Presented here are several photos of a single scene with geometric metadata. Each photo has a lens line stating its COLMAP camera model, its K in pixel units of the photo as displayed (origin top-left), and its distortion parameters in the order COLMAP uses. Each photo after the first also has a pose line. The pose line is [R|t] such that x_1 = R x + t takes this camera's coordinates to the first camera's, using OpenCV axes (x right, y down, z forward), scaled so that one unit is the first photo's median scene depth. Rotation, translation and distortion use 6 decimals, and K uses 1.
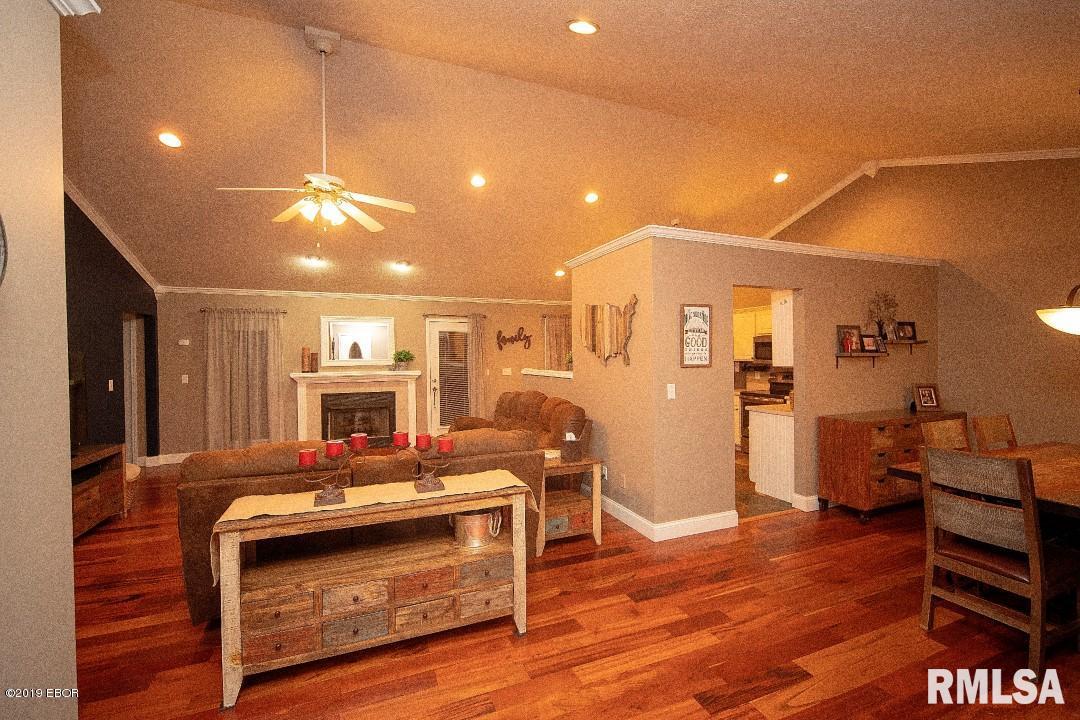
lens RADIAL K [[467.7, 0, 540.0], [0, 467.7, 360.0], [0, 0, 1]] dist [0.000417, 0.000031]
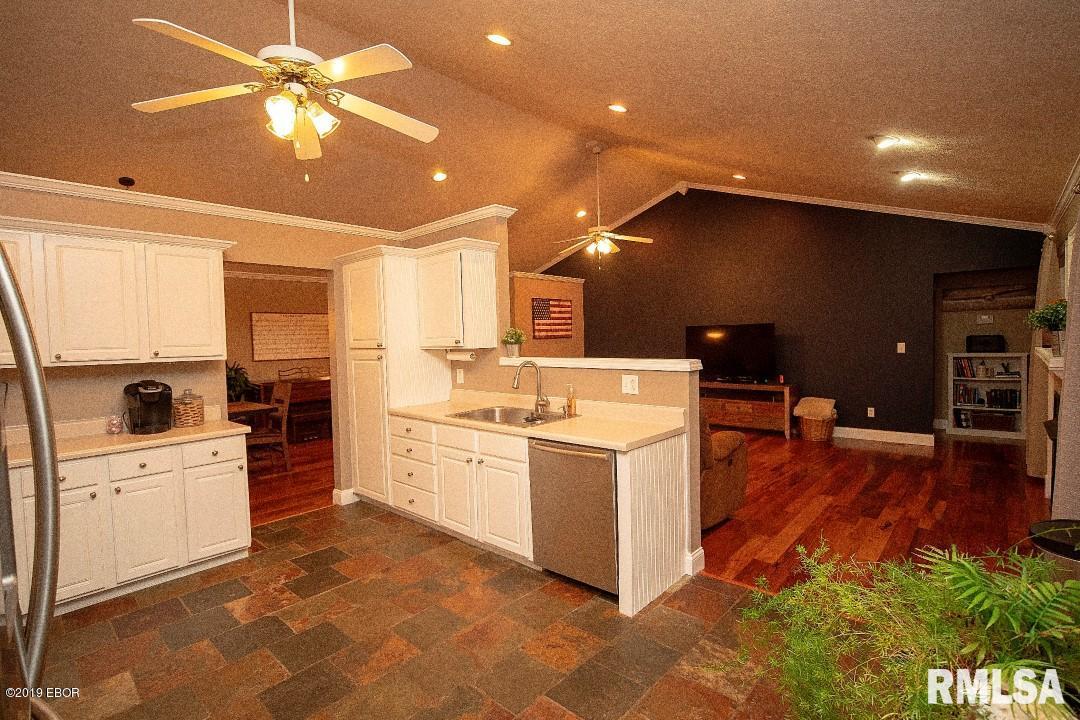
lens RADIAL K [[514.2, 0, 540.0], [0, 514.2, 360.0], [0, 0, 1]] dist [-0.005191, -0.000526]
pose [[-0.883438, 0.053544, -0.465479, 0.274808], [0.027503, 0.997662, 0.062561, -0.011457], [0.467741, 0.042467, -0.882845, 1.205186]]
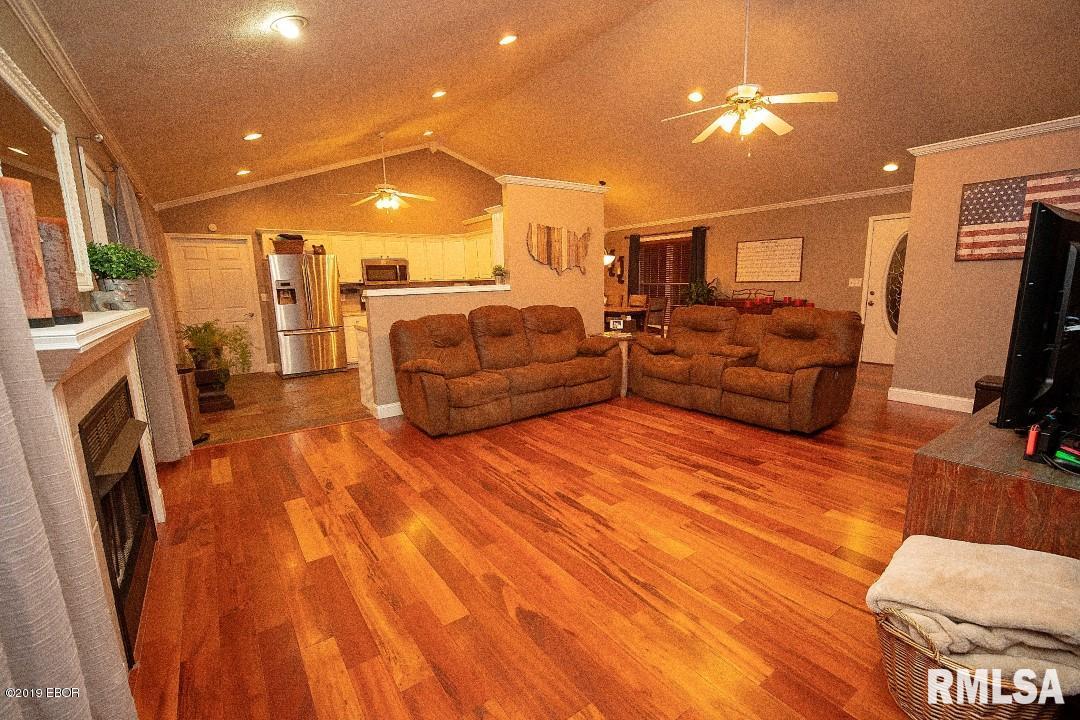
lens RADIAL K [[481.6, 0, 540.0], [0, 481.6, 360.0], [0, 0, 1]] dist [-0.000603, -0.000040]
pose [[-0.247425, -0.145865, 0.957864, -0.707922], [0.042593, 0.986010, 0.161154, 0.015311], [-0.967970, 0.080672, -0.237751, 0.835527]]
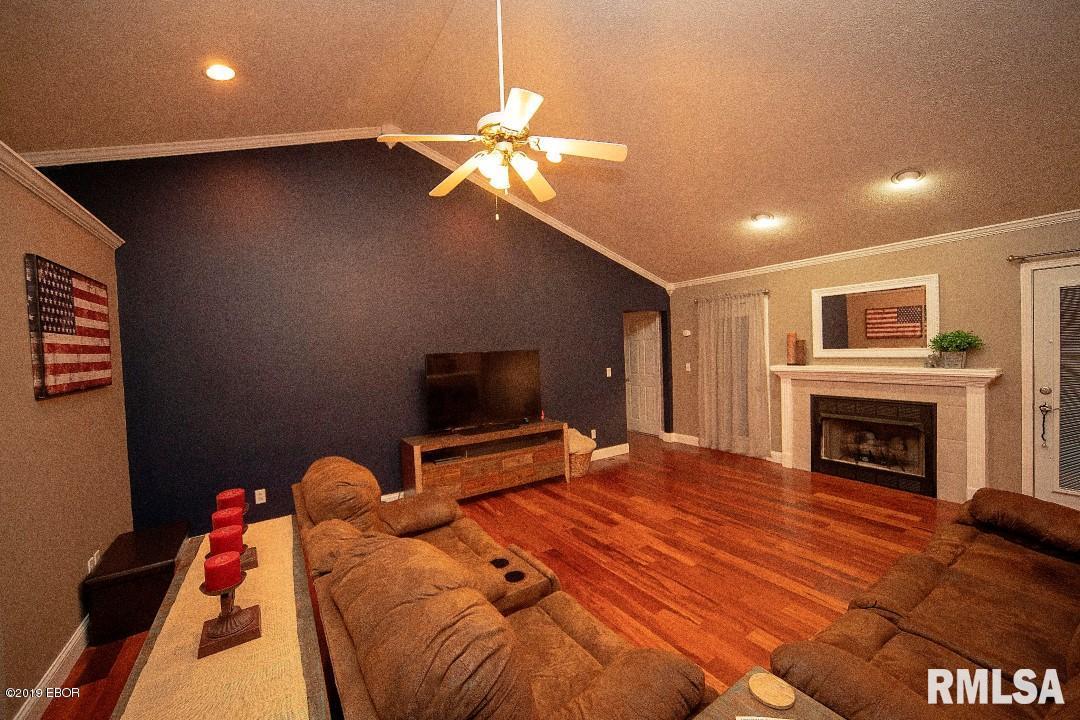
lens RADIAL K [[412.5, 0, 554.1], [0, 412.5, 353.9], [0, 0, 1]] dist [0.000162, 0.000072]
pose [[0.232940, 0.016156, -0.972357, 0.078489], [0.019358, 0.999587, 0.021246, -0.014595], [0.972298, -0.023772, 0.232531, 0.441154]]
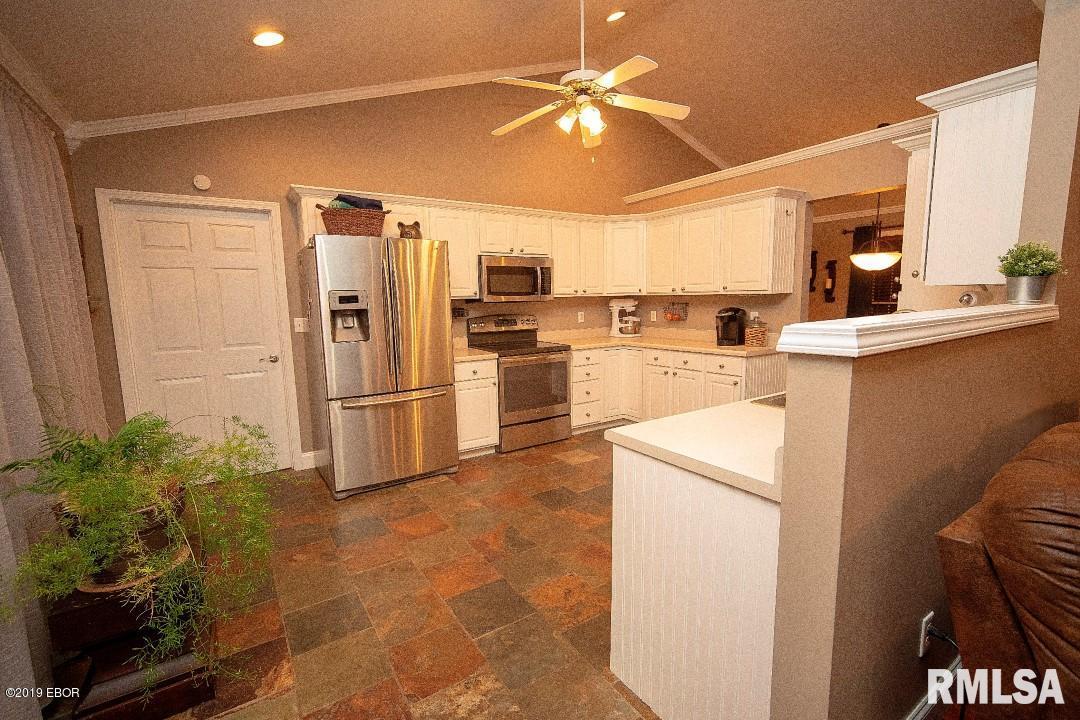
lens RADIAL K [[481.6, 0, 540.0], [0, 481.6, 360.0], [0, 0, 1]] dist [-0.000603, -0.000040]
pose [[-0.218686, -0.110957, 0.969466, -0.133345], [0.036940, 0.991861, 0.121853, 0.007826], [-0.975096, 0.062459, -0.212808, 1.007592]]
